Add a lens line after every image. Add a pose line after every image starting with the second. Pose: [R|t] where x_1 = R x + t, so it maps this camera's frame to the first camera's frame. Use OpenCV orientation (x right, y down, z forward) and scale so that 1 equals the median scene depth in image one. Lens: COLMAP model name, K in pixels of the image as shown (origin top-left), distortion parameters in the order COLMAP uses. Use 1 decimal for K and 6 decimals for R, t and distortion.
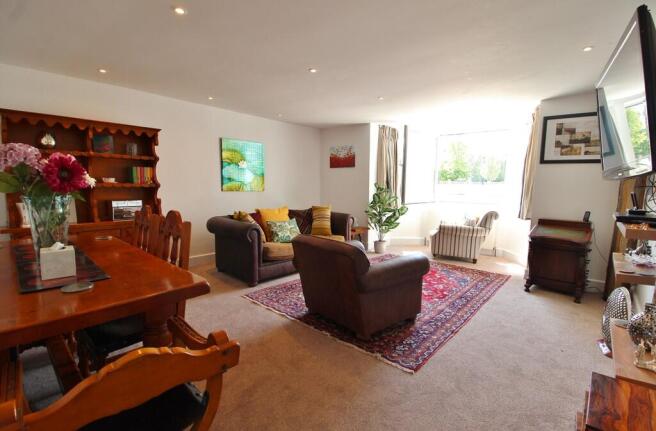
lens RADIAL K [[302.1, 0, 329.1], [0, 302.1, 217.1], [0, 0, 1]] dist [-0.023646, -0.000527]
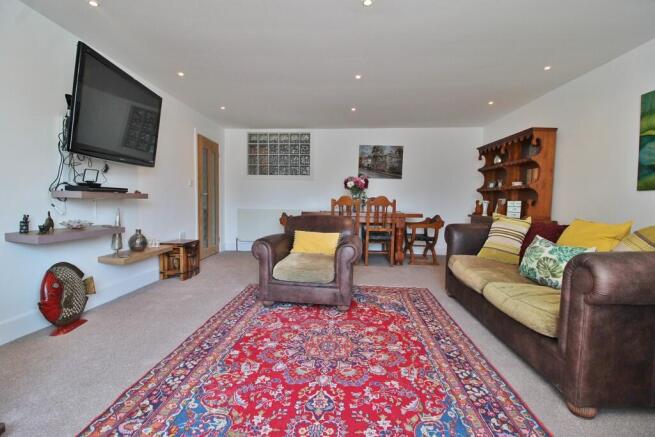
lens RADIAL K [[301.7, 0, 325.1], [0, 301.7, 216.9], [0, 0, 1]] dist [-0.023646, -0.000527]
pose [[-0.787546, 0.005660, -0.616230, 0.629812], [-0.087746, 0.988740, 0.121221, -0.078753], [0.609977, 0.149539, -0.778181, 1.577713]]
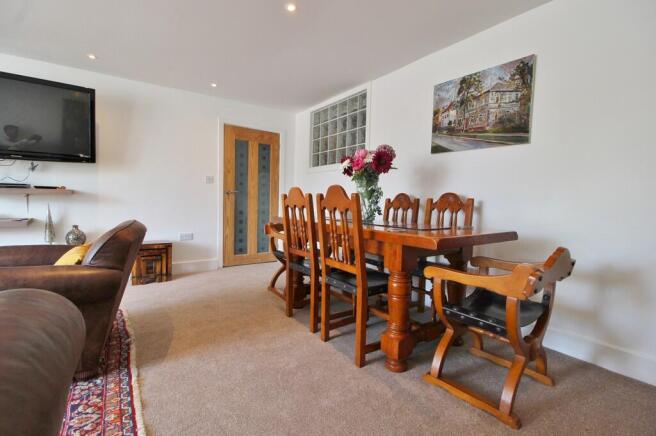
lens RADIAL K [[302.1, 0, 329.1], [0, 302.1, 223.8], [0, 0, 1]] dist [-0.023646, -0.000527]
pose [[-0.974314, -0.051740, 0.219168, -0.530910], [-0.012344, 0.984055, 0.177437, -0.059157], [-0.224854, 0.170174, -0.959417, 1.218718]]
